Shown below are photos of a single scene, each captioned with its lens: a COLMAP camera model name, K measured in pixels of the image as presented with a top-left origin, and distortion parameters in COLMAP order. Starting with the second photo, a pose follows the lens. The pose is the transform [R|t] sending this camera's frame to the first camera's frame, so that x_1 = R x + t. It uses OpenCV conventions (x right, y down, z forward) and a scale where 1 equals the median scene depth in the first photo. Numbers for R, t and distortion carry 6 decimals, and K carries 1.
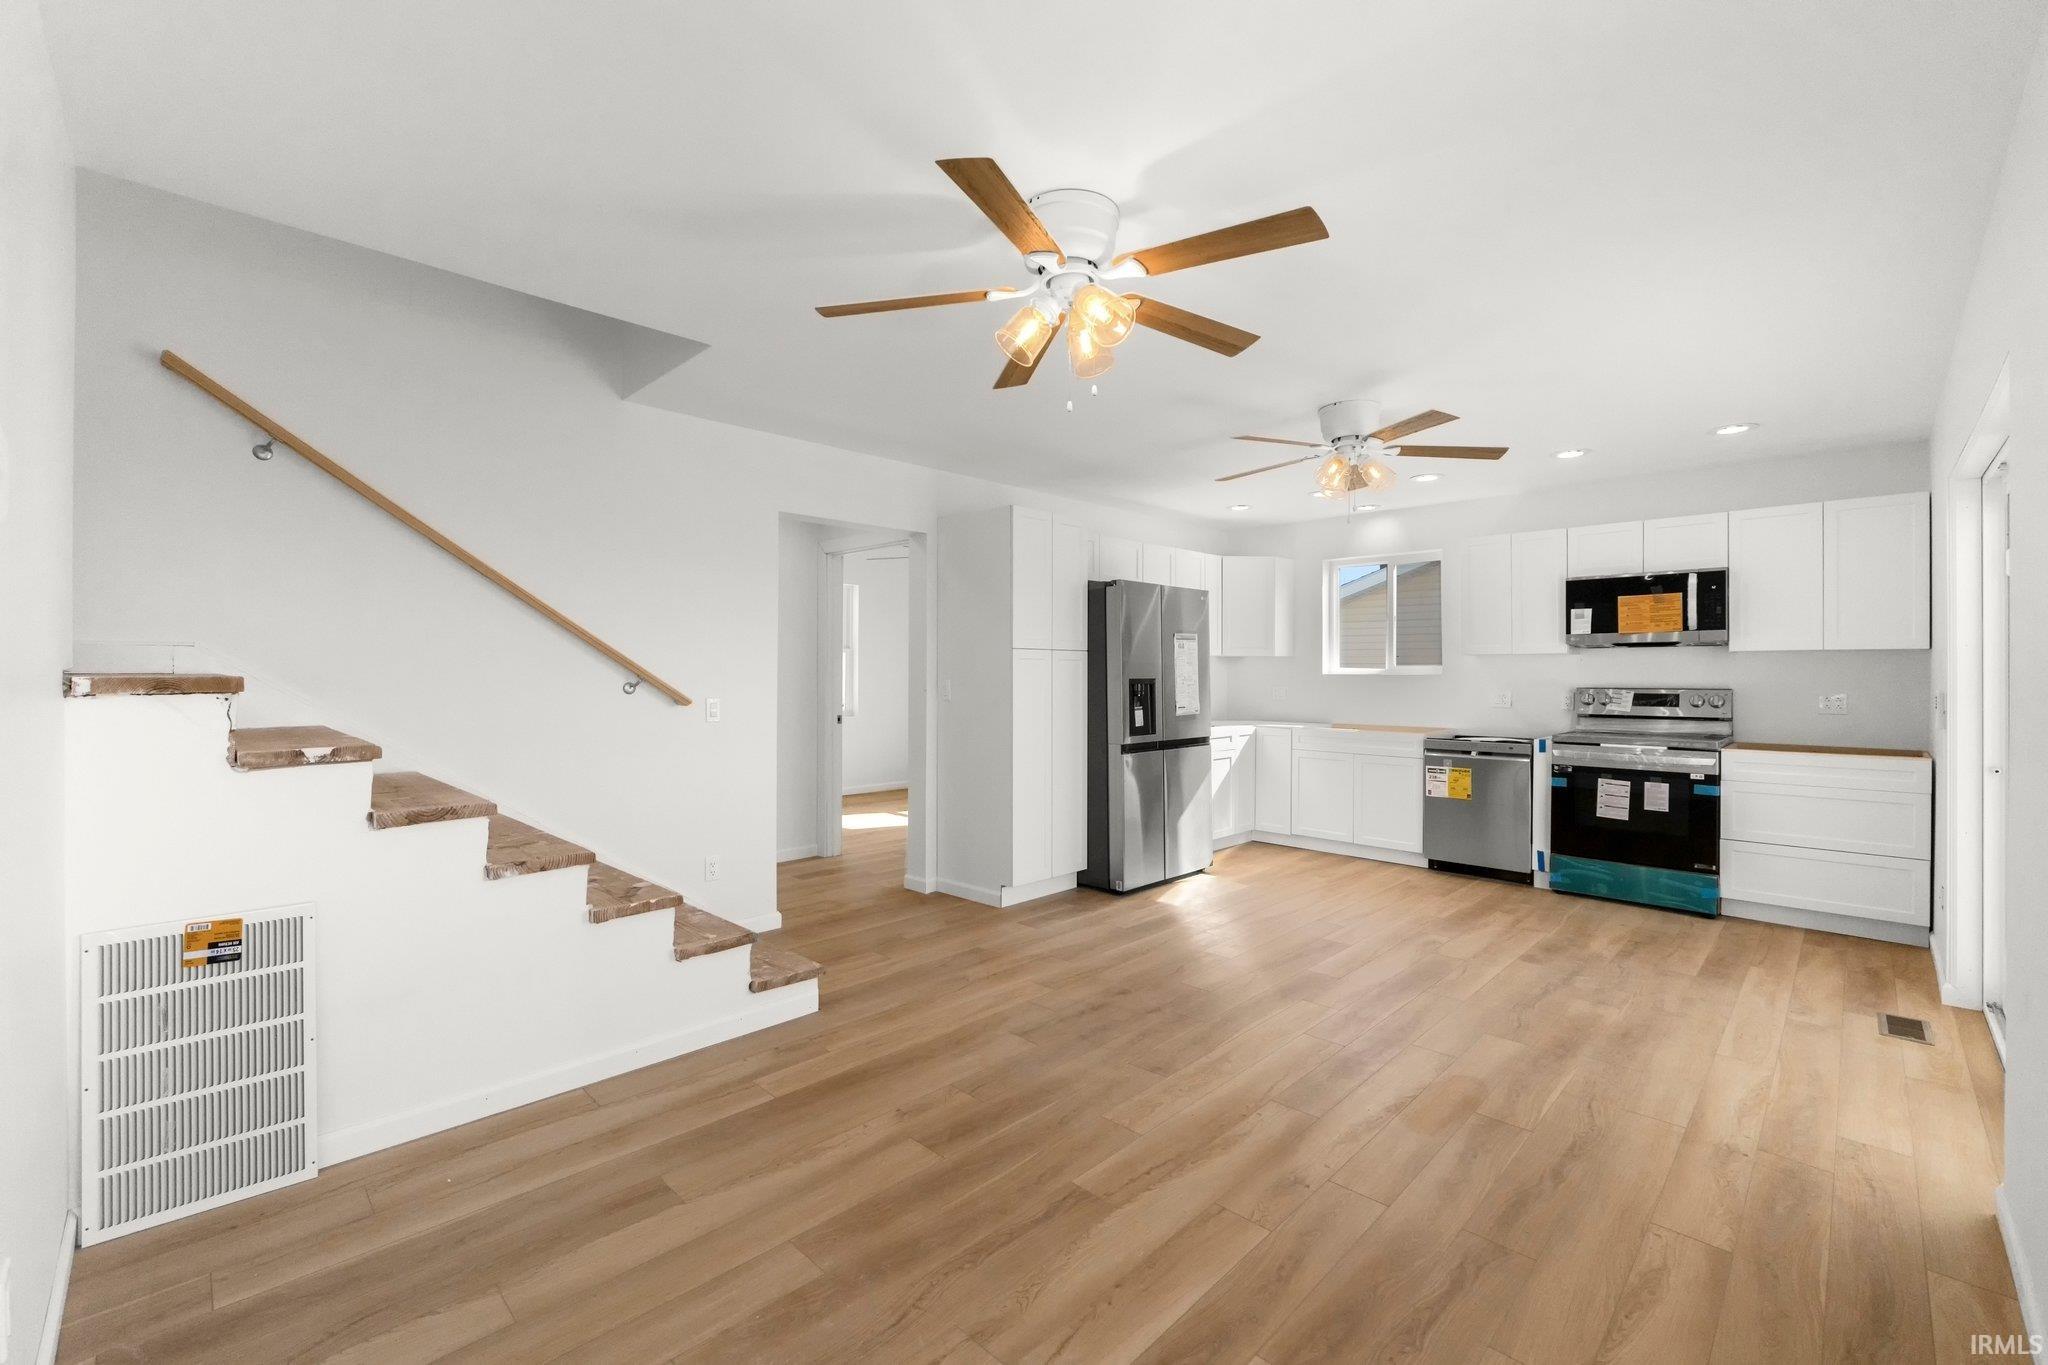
lens RADIAL K [[850.3, 0, 1025.7], [0, 850.3, 672.6], [0, 0, 1]] dist [-0.010715, 0.000093]
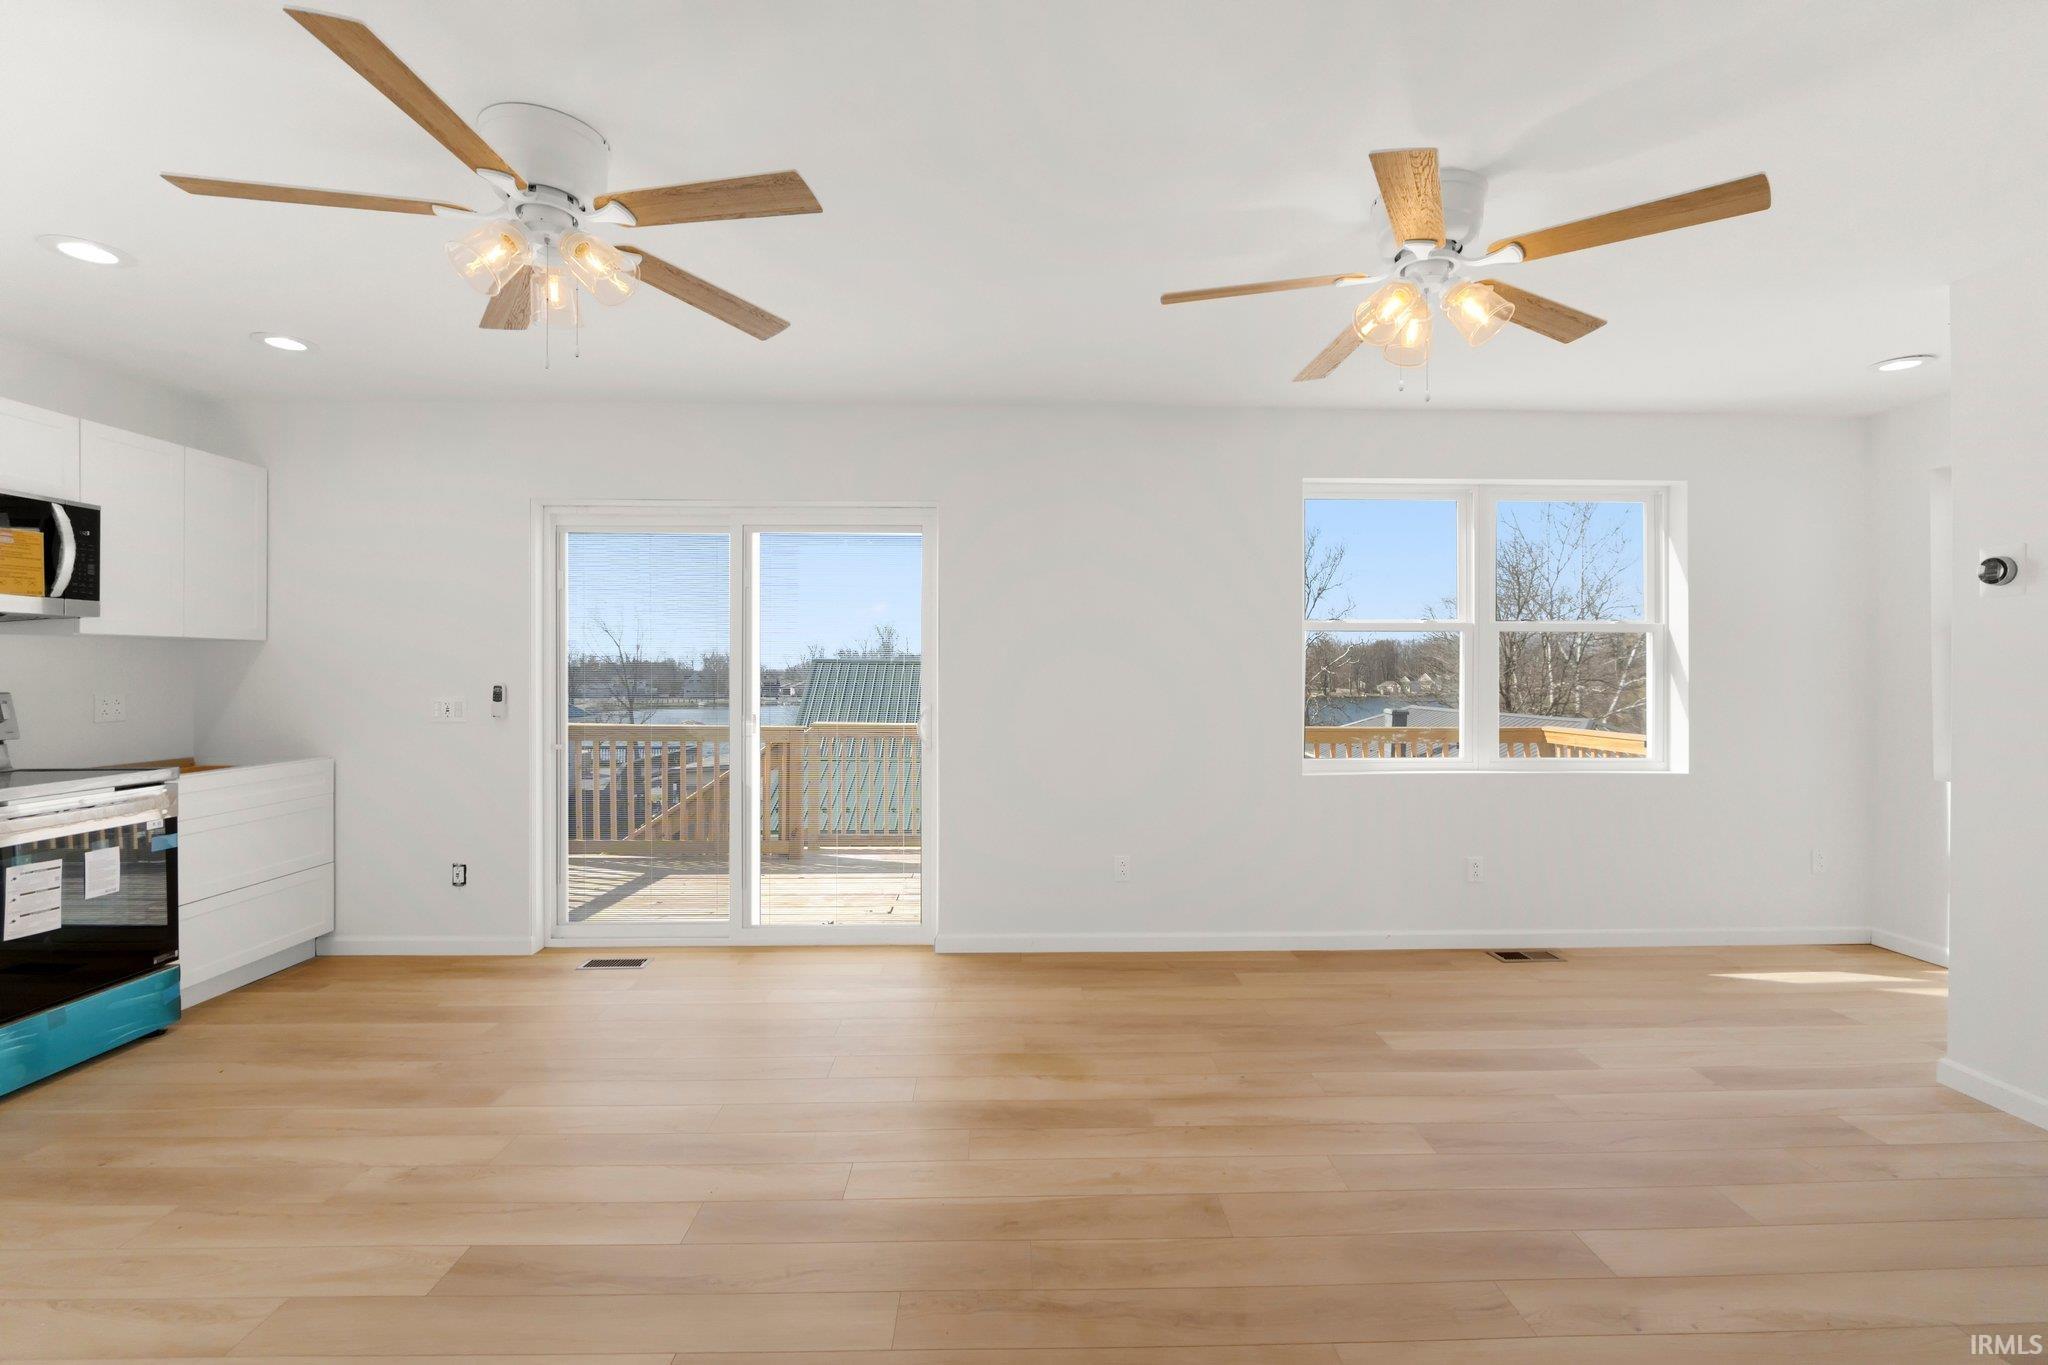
lens RADIAL K [[850.3, 0, 1025.7], [0, 850.3, 672.6], [0, 0, 1]] dist [-0.010715, 0.000093]
pose [[-0.719726, -0.006199, 0.694231, -0.152908], [-0.003684, 0.999980, 0.005110, -0.001076], [-0.694249, 0.001121, -0.719734, 1.057149]]
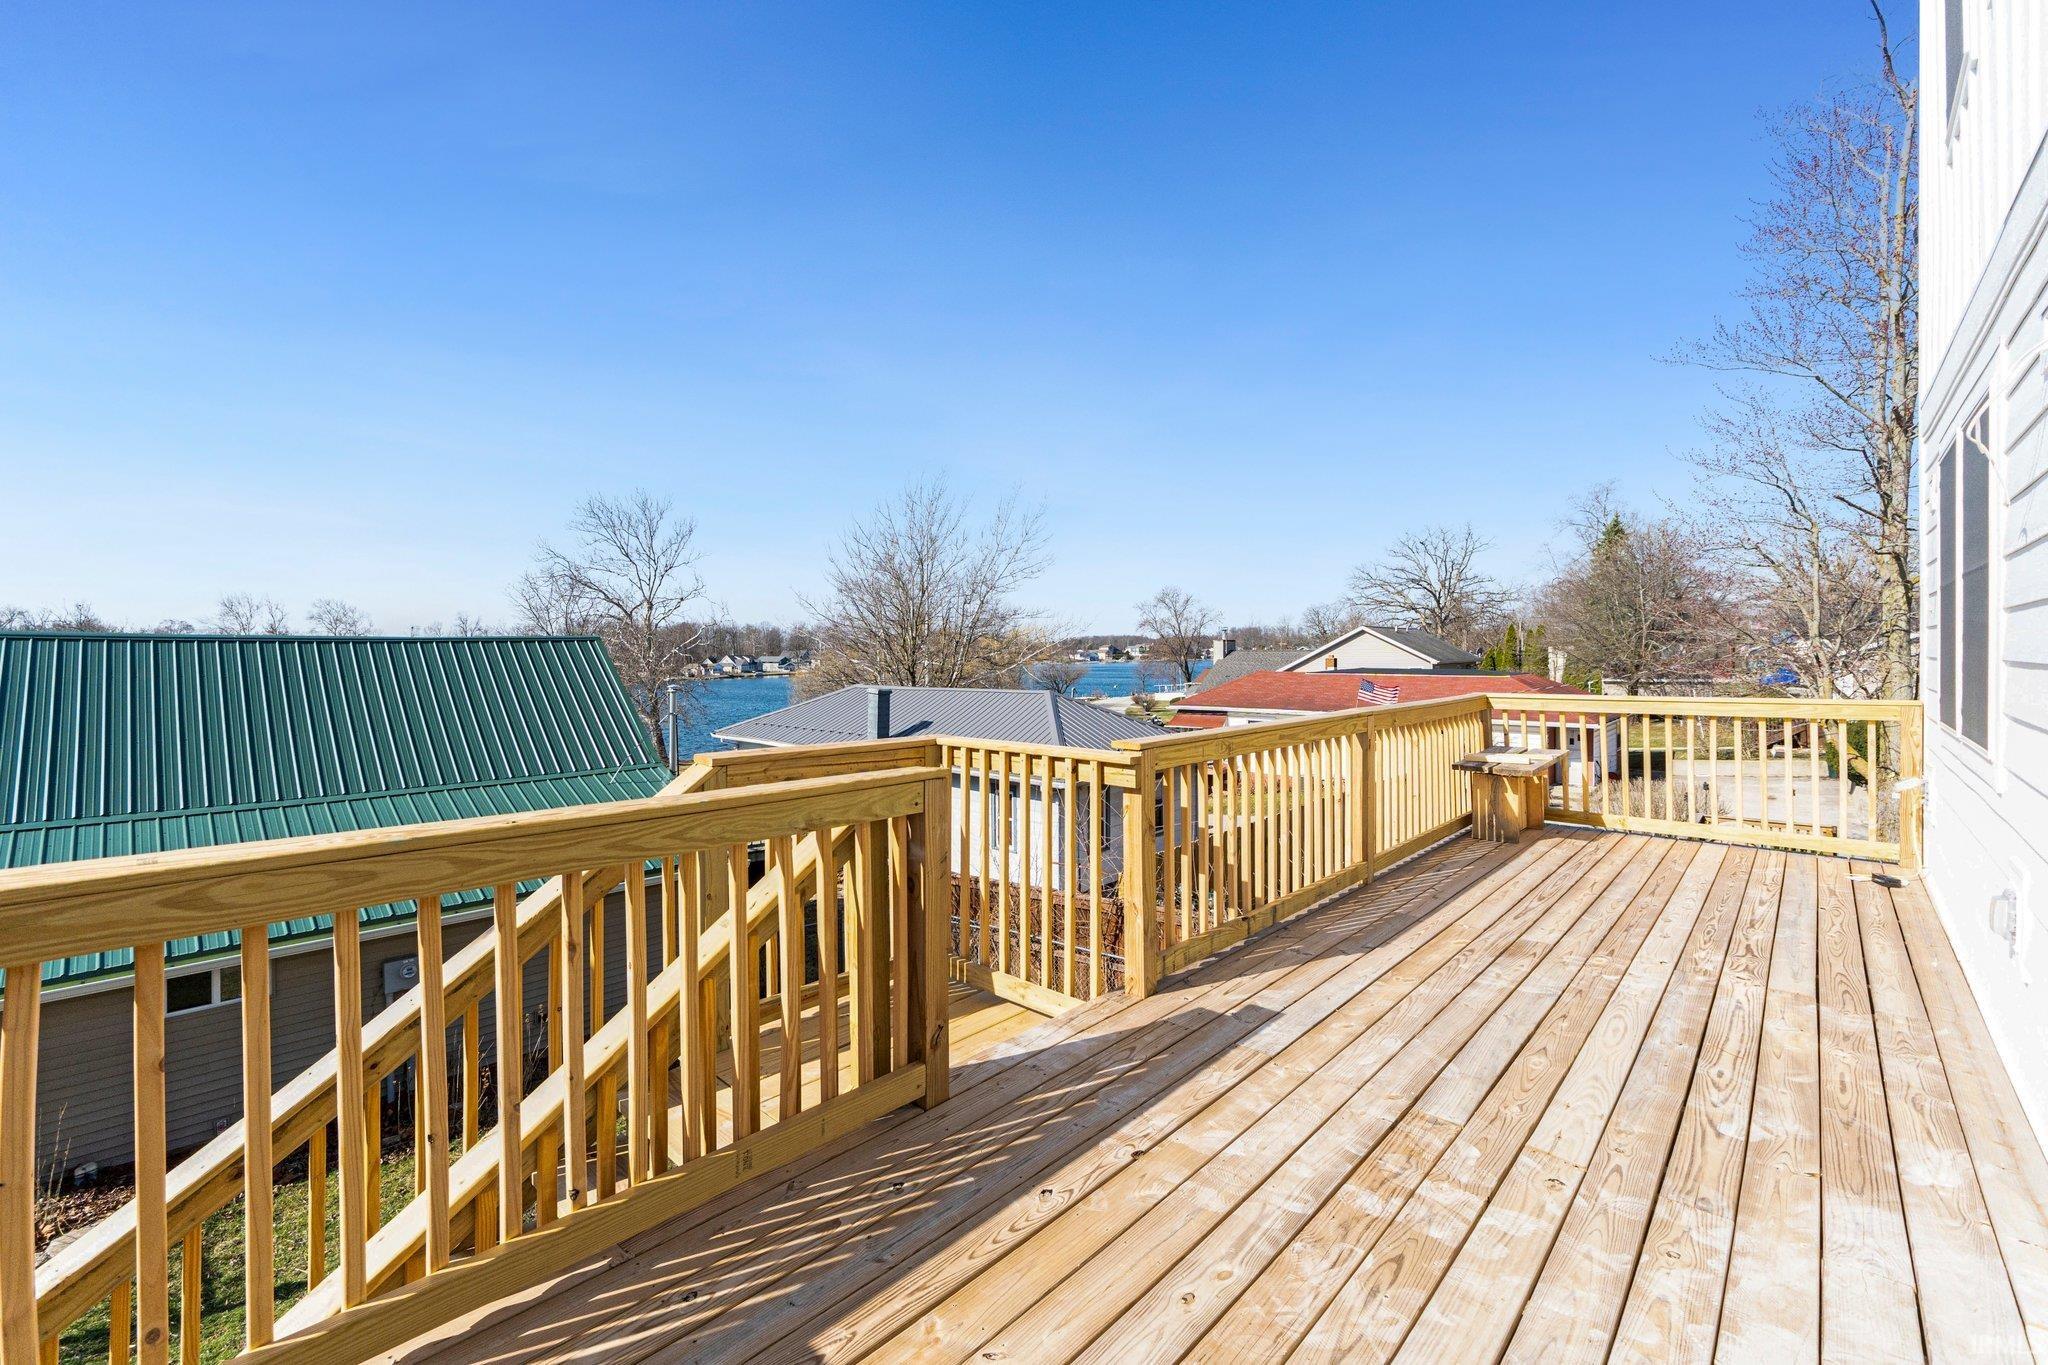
lens RADIAL K [[847.5, 0, 1019.1], [0, 847.5, 656.9], [0, 0, 1]] dist [0.000991, 0.000058]
pose [[-0.999789, 0.003503, -0.020262, 1.146987], [0.003375, 0.999974, 0.006382, 0.020075], [0.020284, 0.006312, -0.999774, 0.854562]]
